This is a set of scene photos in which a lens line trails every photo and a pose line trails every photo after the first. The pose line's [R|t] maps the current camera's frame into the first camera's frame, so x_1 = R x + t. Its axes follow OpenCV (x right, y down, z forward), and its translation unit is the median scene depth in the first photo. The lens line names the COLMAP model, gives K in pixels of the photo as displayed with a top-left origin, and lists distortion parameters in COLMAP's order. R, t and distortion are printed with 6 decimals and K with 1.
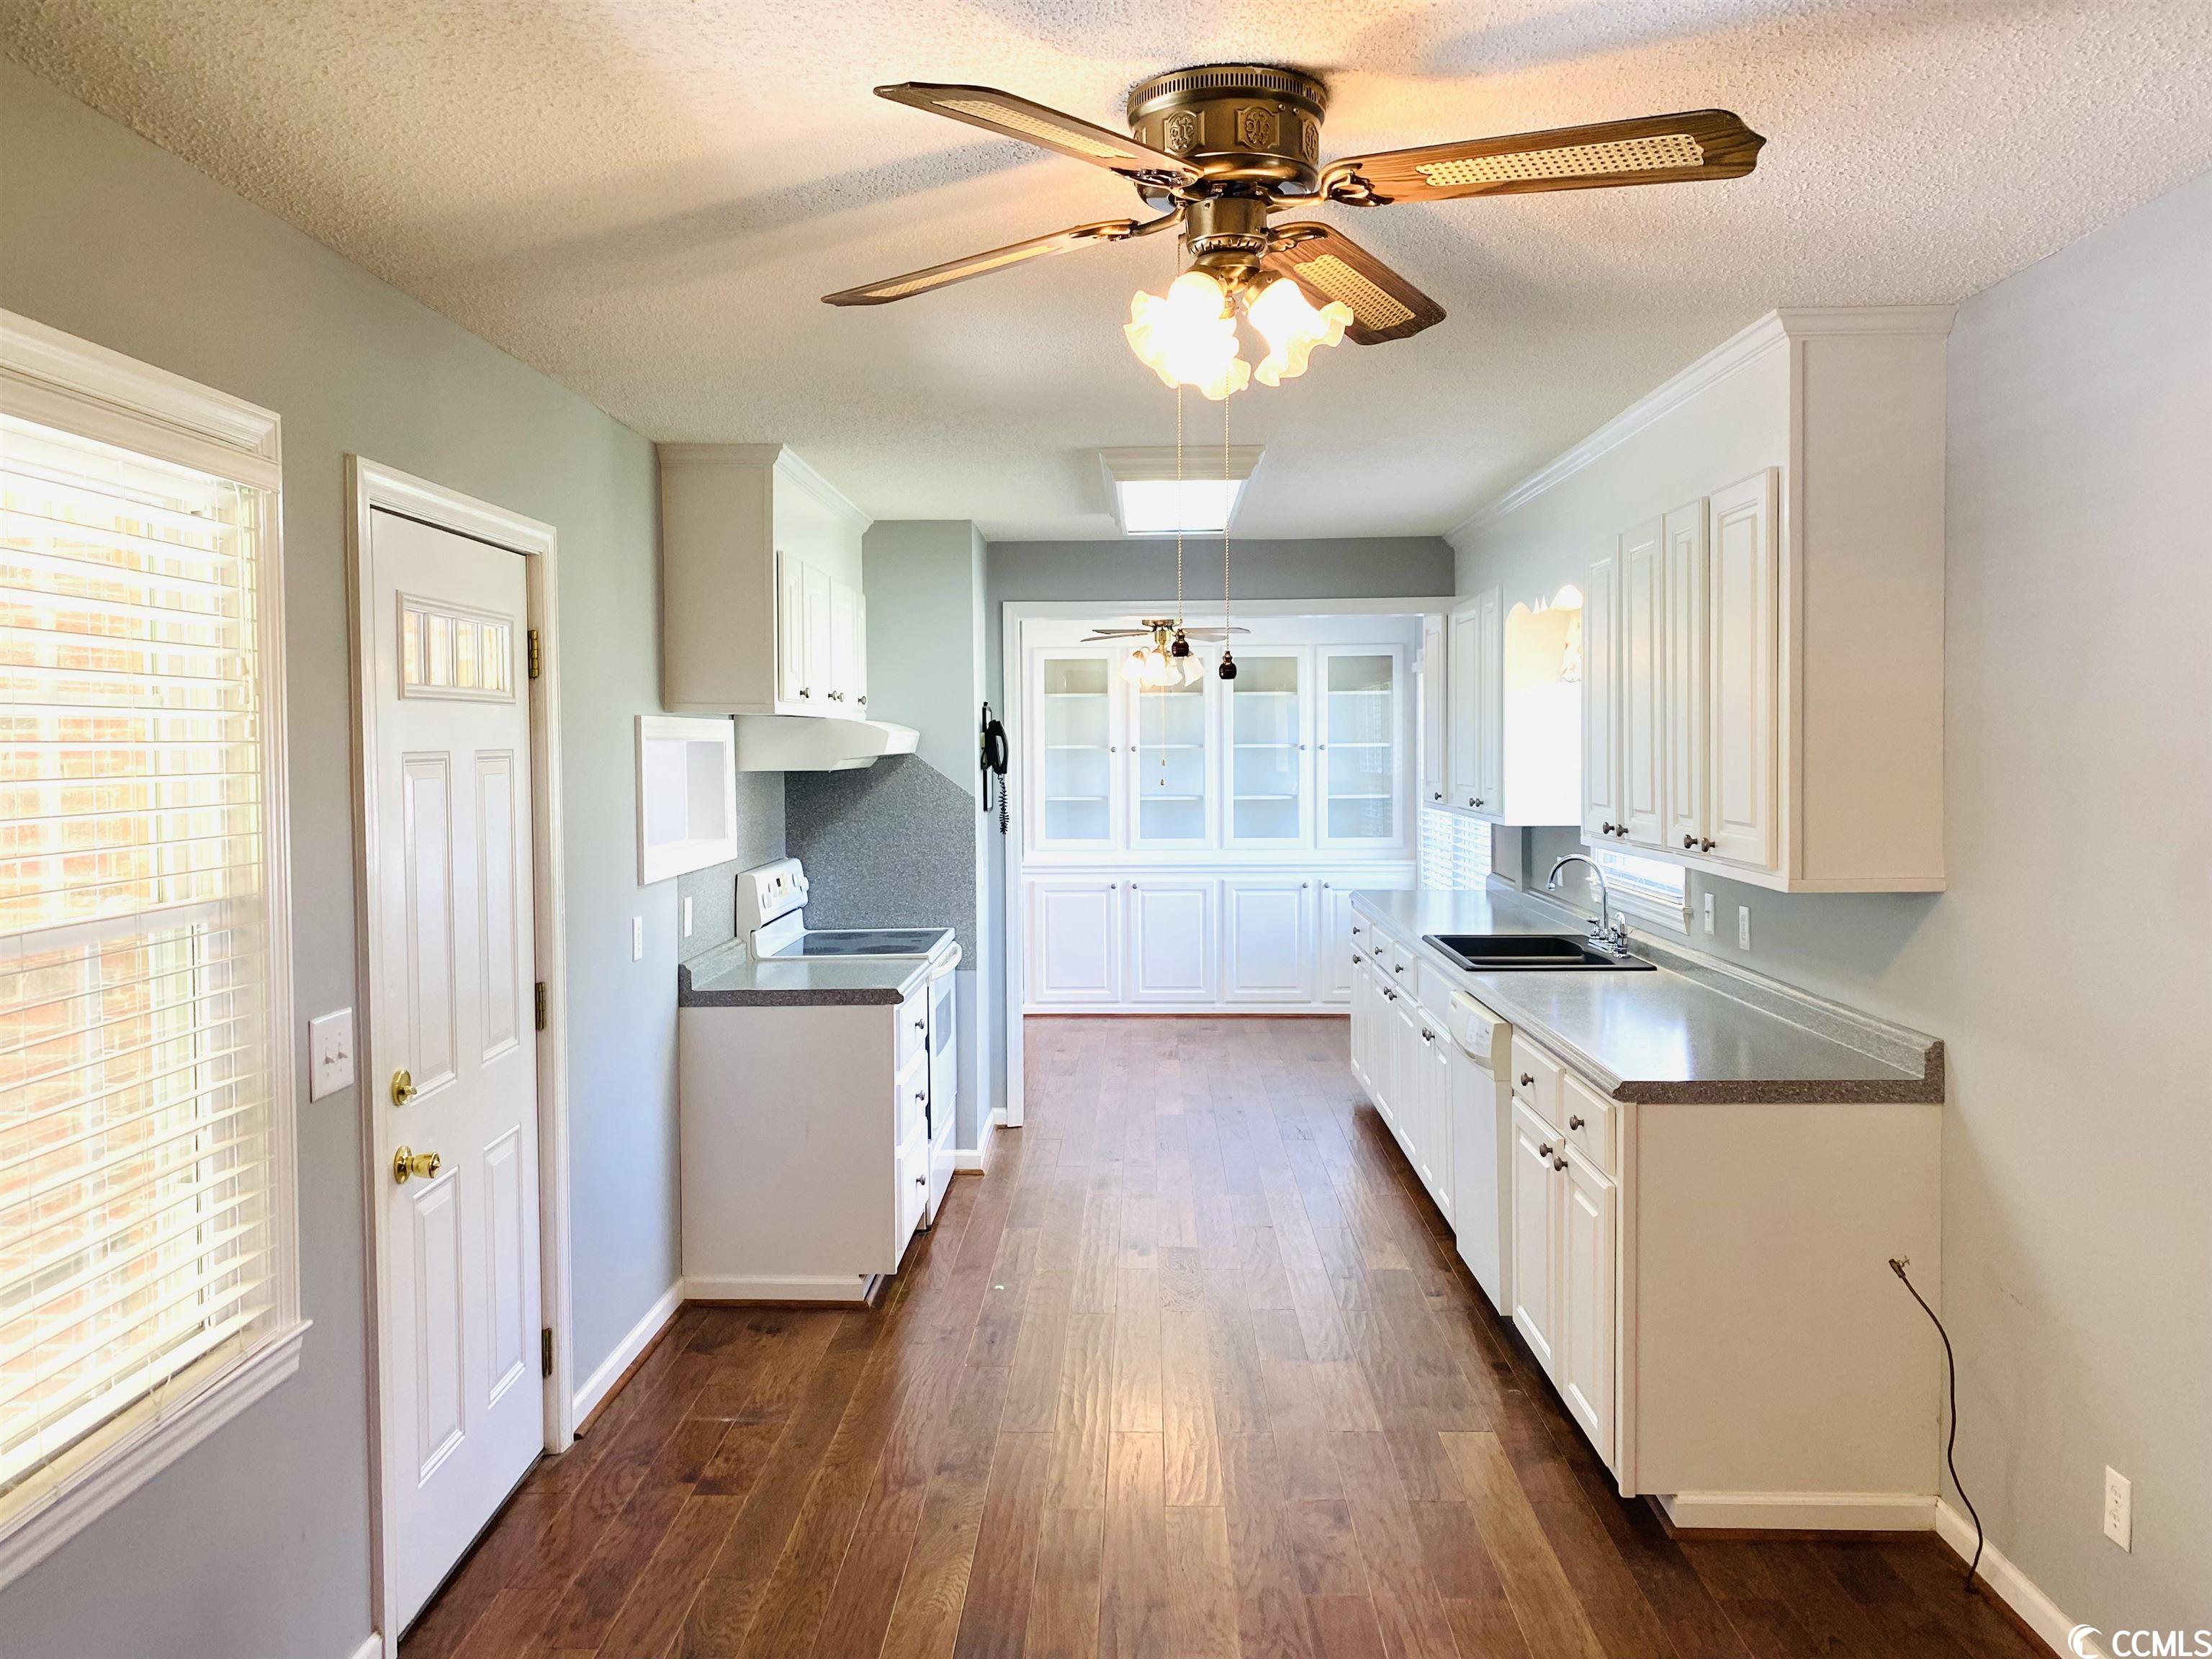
lens RADIAL K [[1680.9, 0, 1110.7], [0, 1680.9, 839.1], [0, 0, 1]] dist [0.056929, -0.057127]
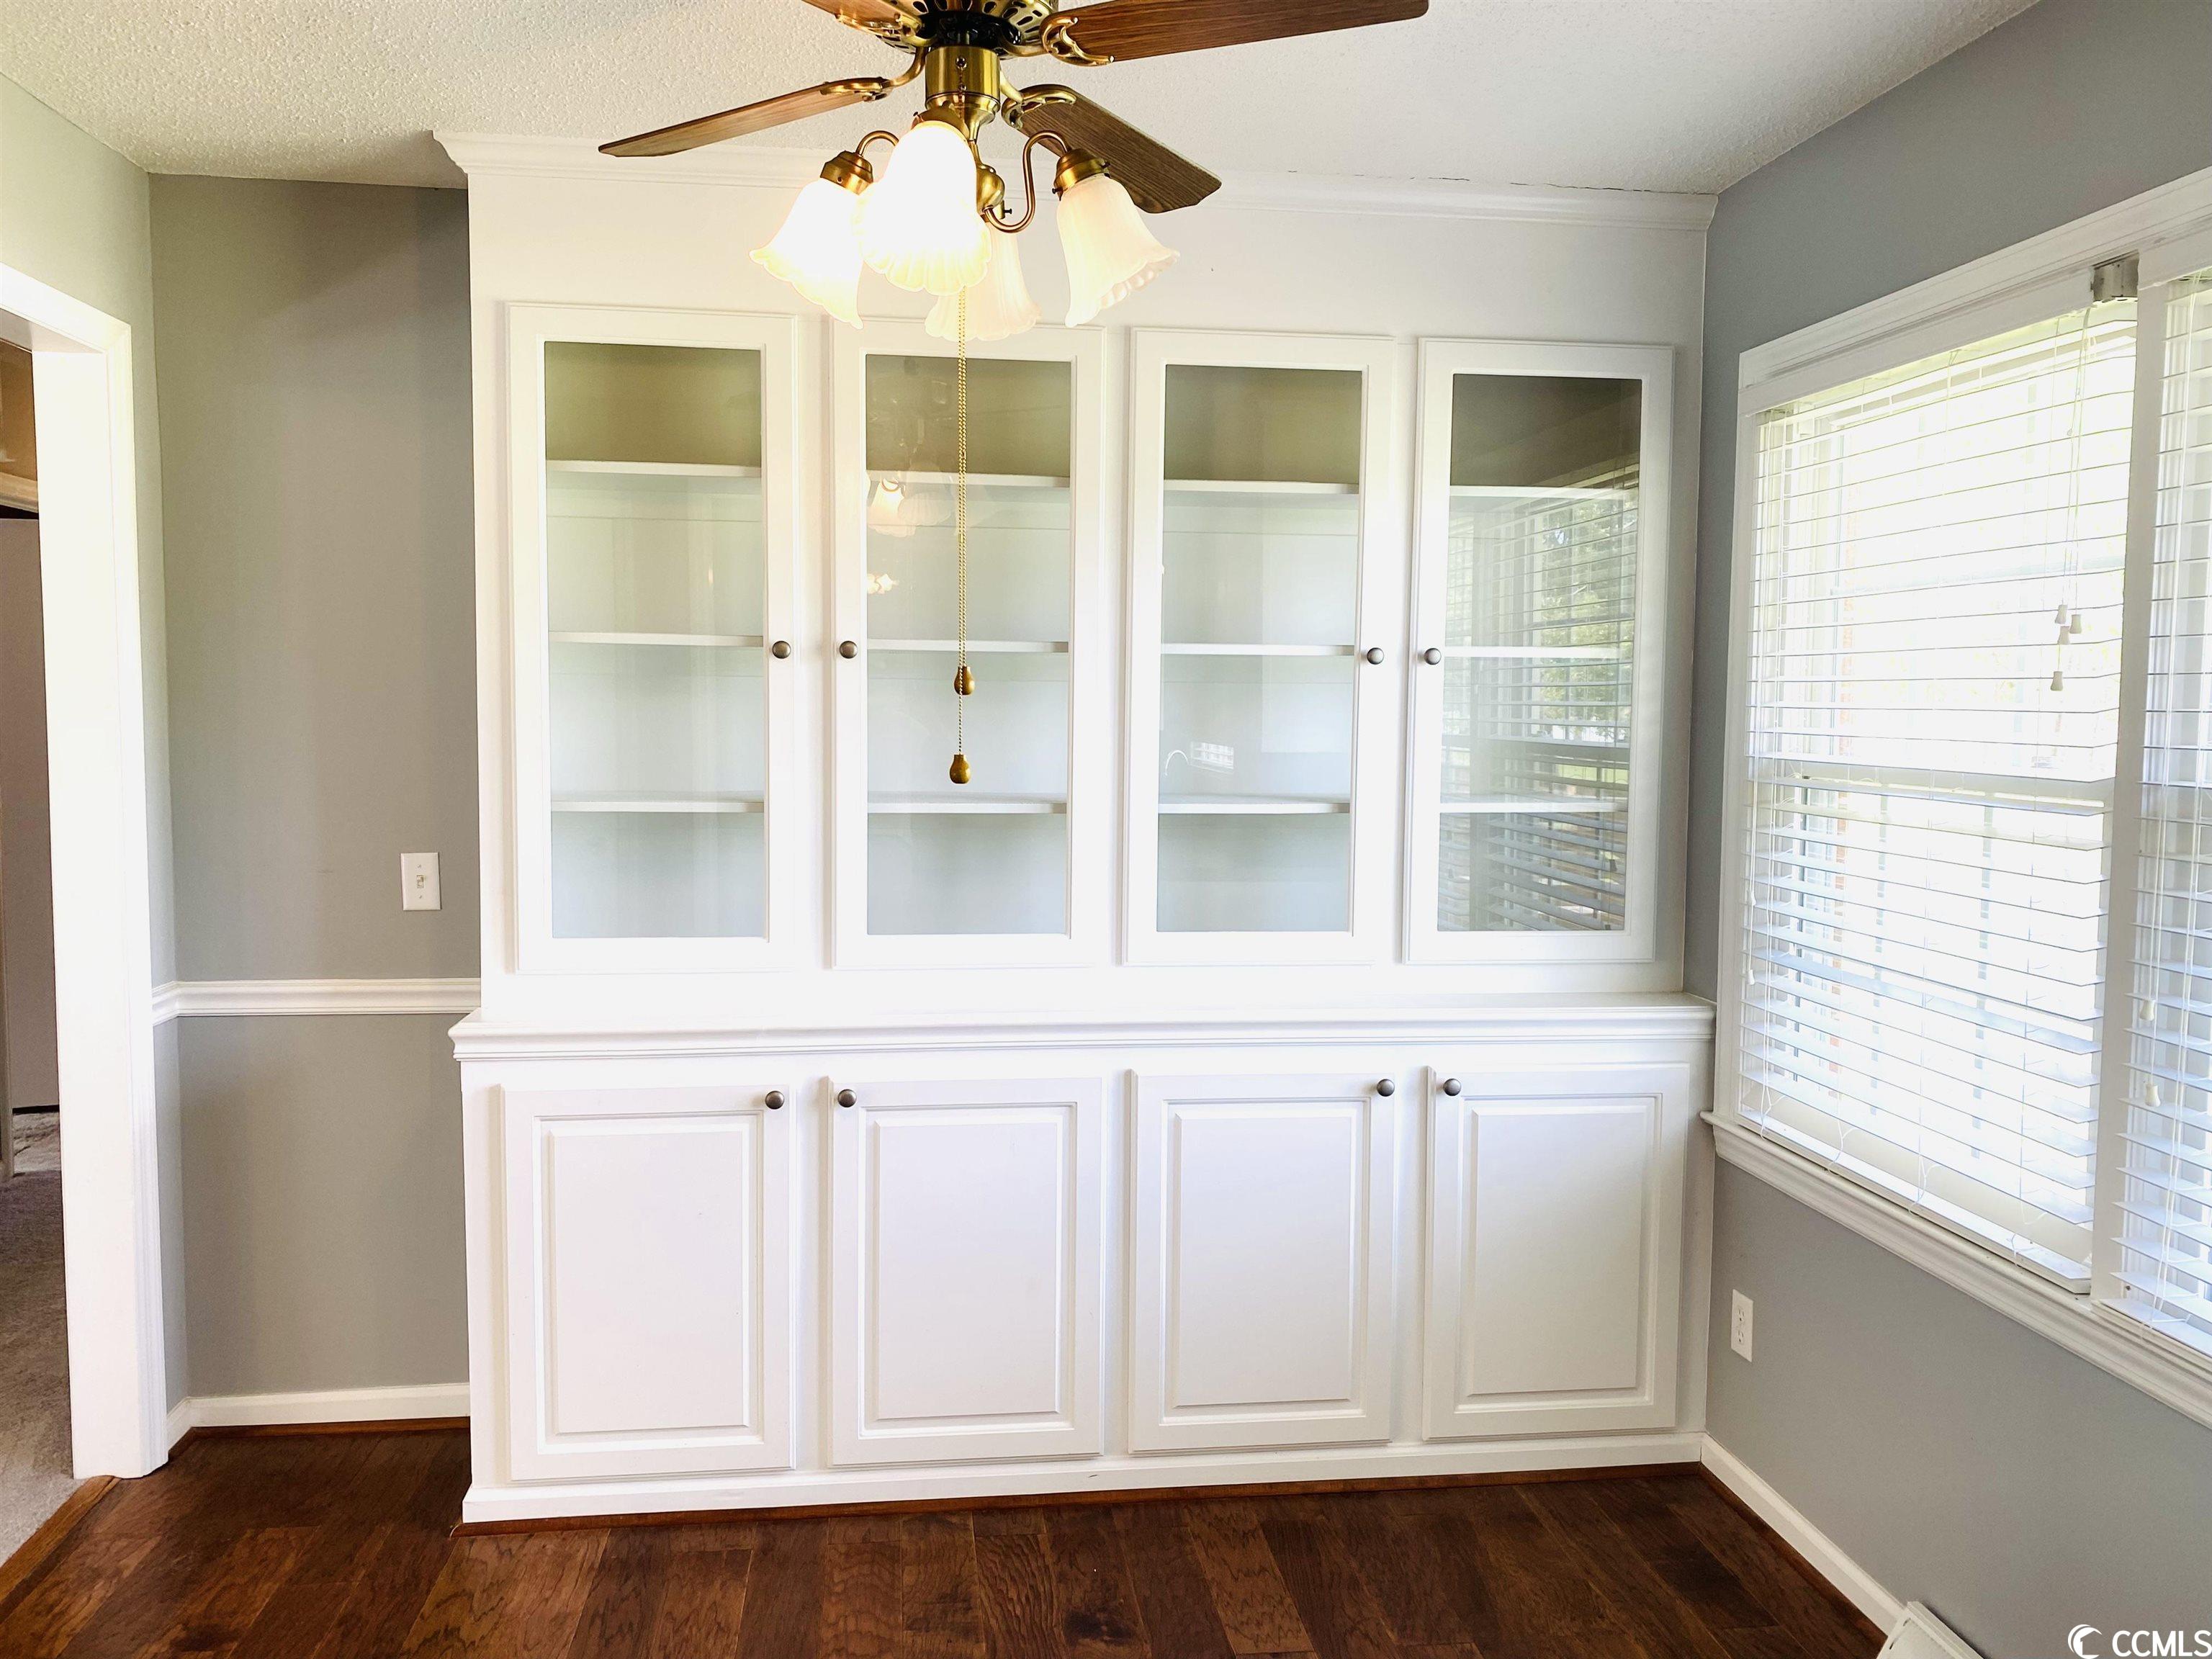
lens RADIAL K [[1680.9, 0, 1112.4], [0, 1680.9, 833.2], [0, 0, 1]] dist [0.056929, -0.057127]
pose [[0.987976, 0.004653, 0.154538, 0.014384], [-0.015365, 0.997554, 0.068192, -0.041631], [-0.153843, -0.069747, 0.985631, 0.681824]]
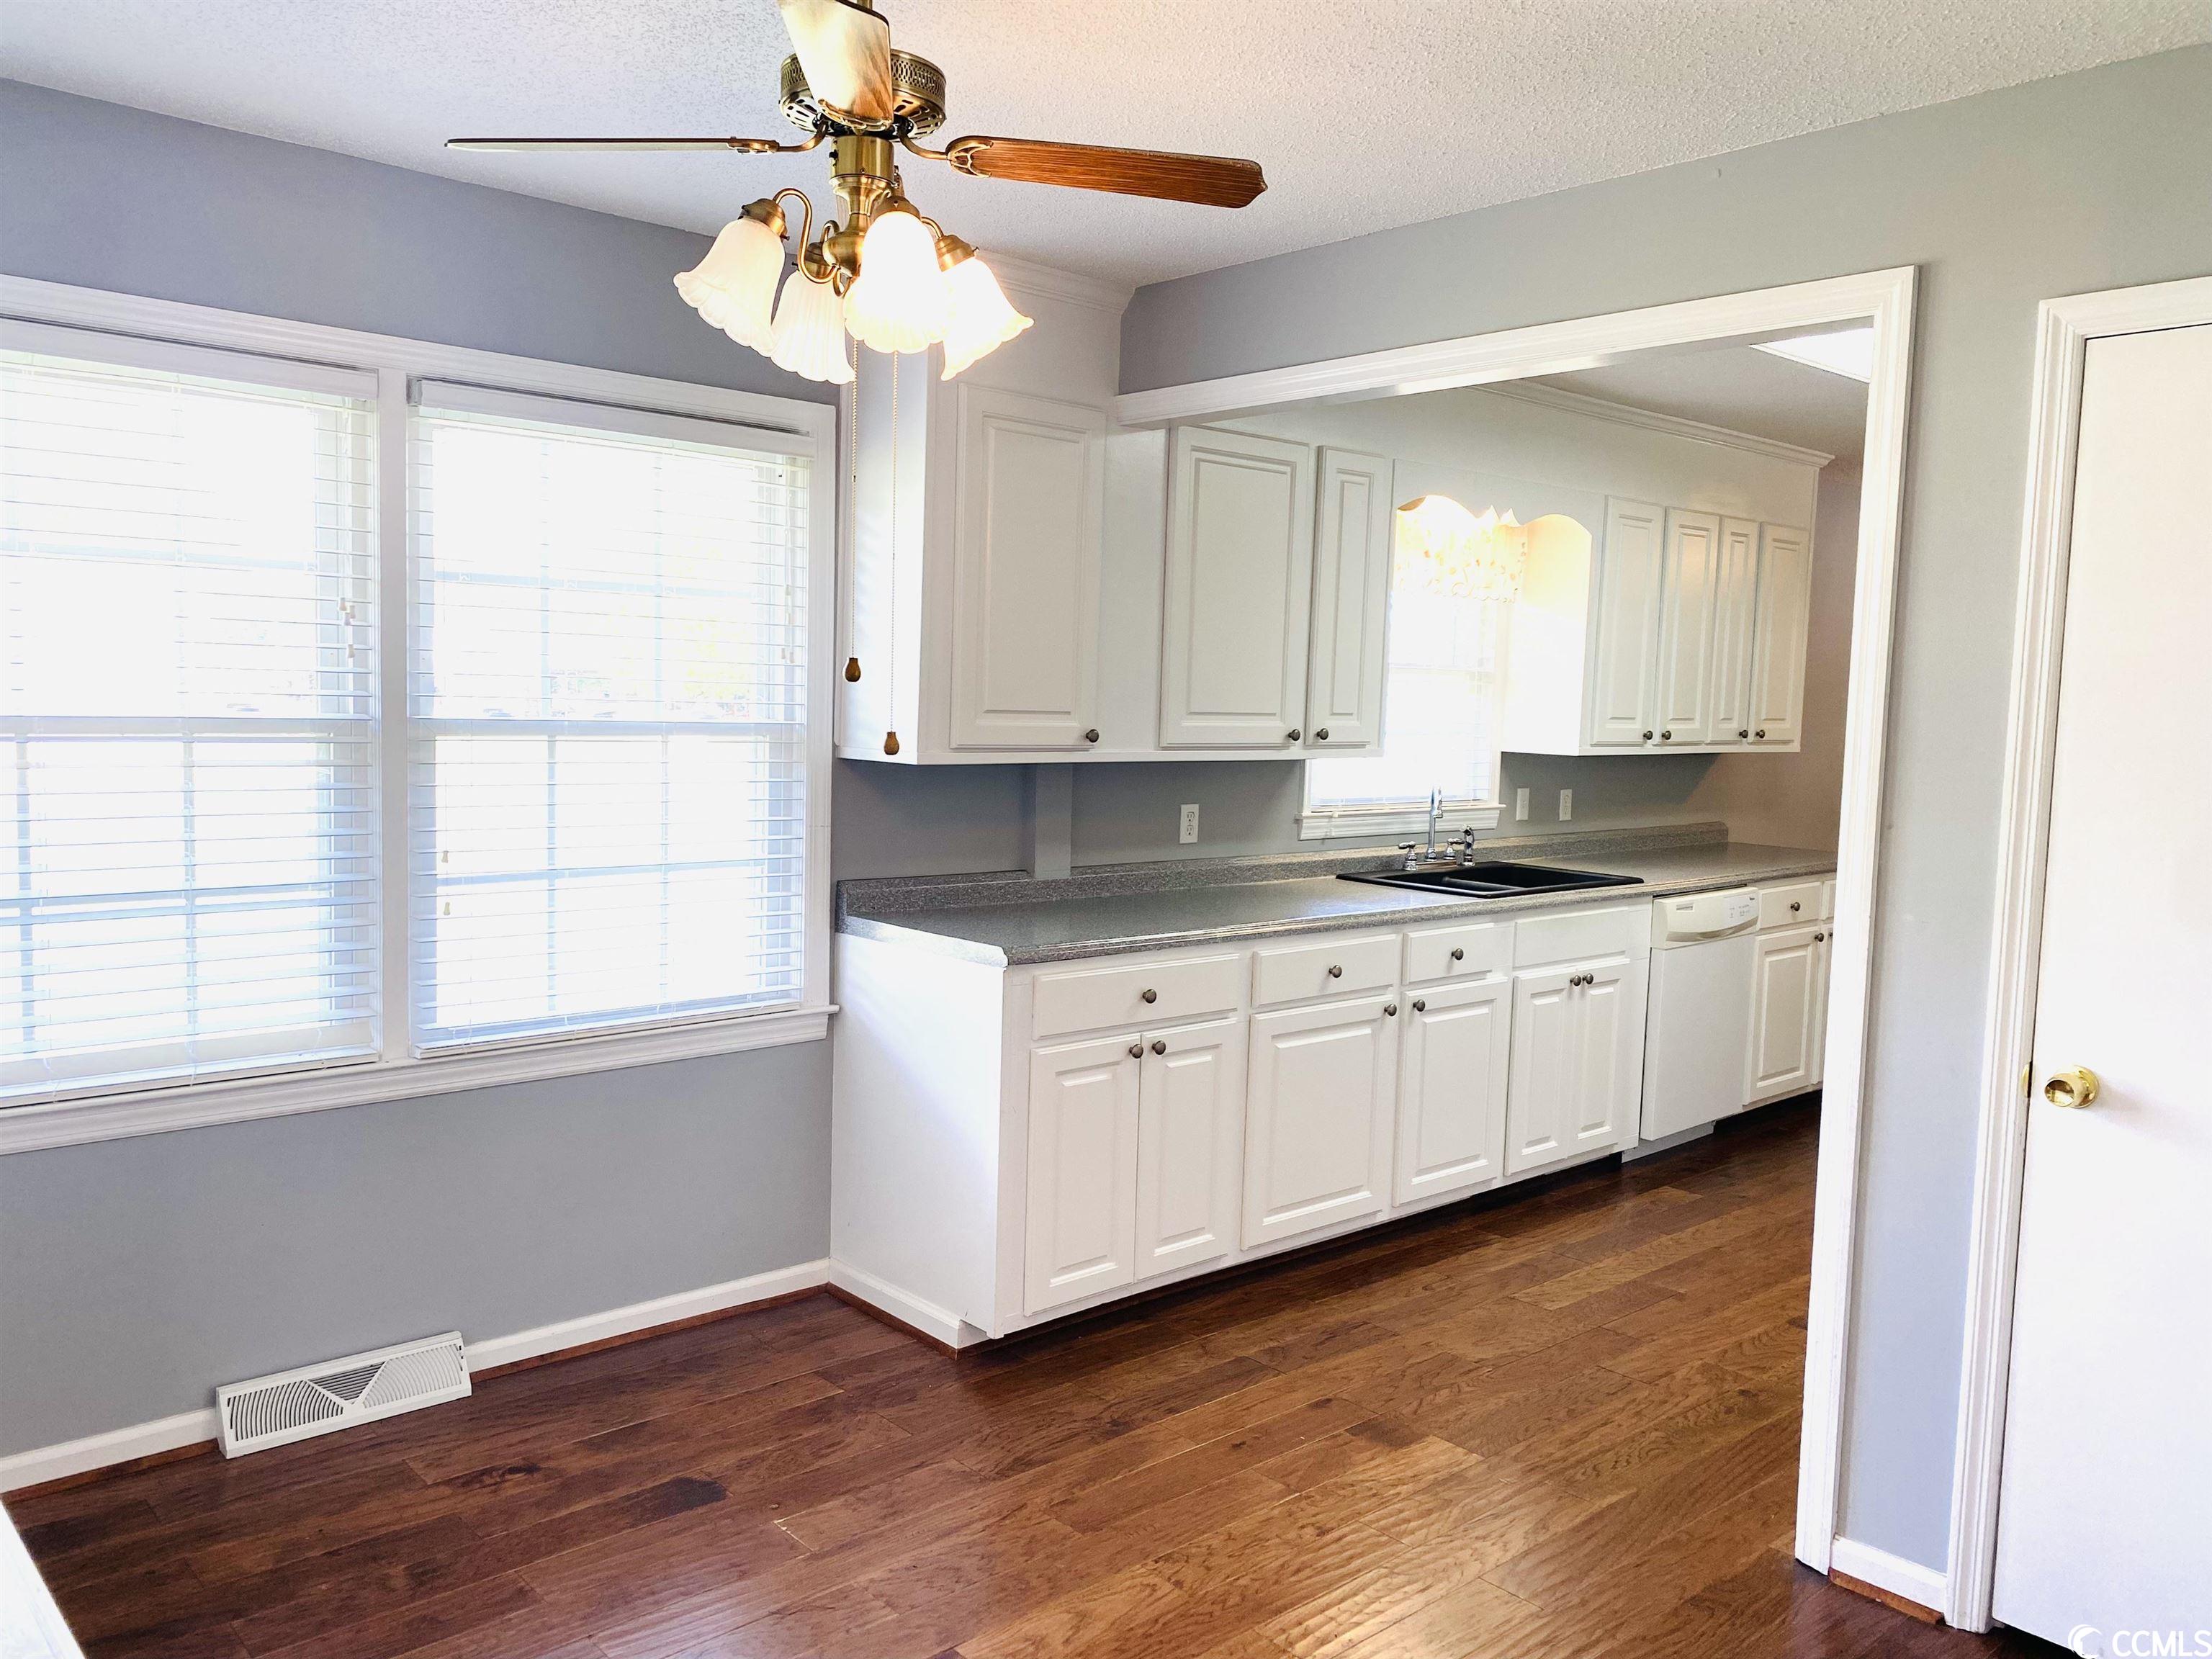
lens RADIAL K [[1680.9, 0, 1073.8], [0, 1680.9, 819.6], [0, 0, 1]] dist [0.056929, -0.057127]
pose [[-0.682608, -0.069878, 0.727436, -0.162921], [-0.014515, 0.996518, 0.082106, -0.044655], [-0.730640, 0.045488, -0.681246, 1.009986]]
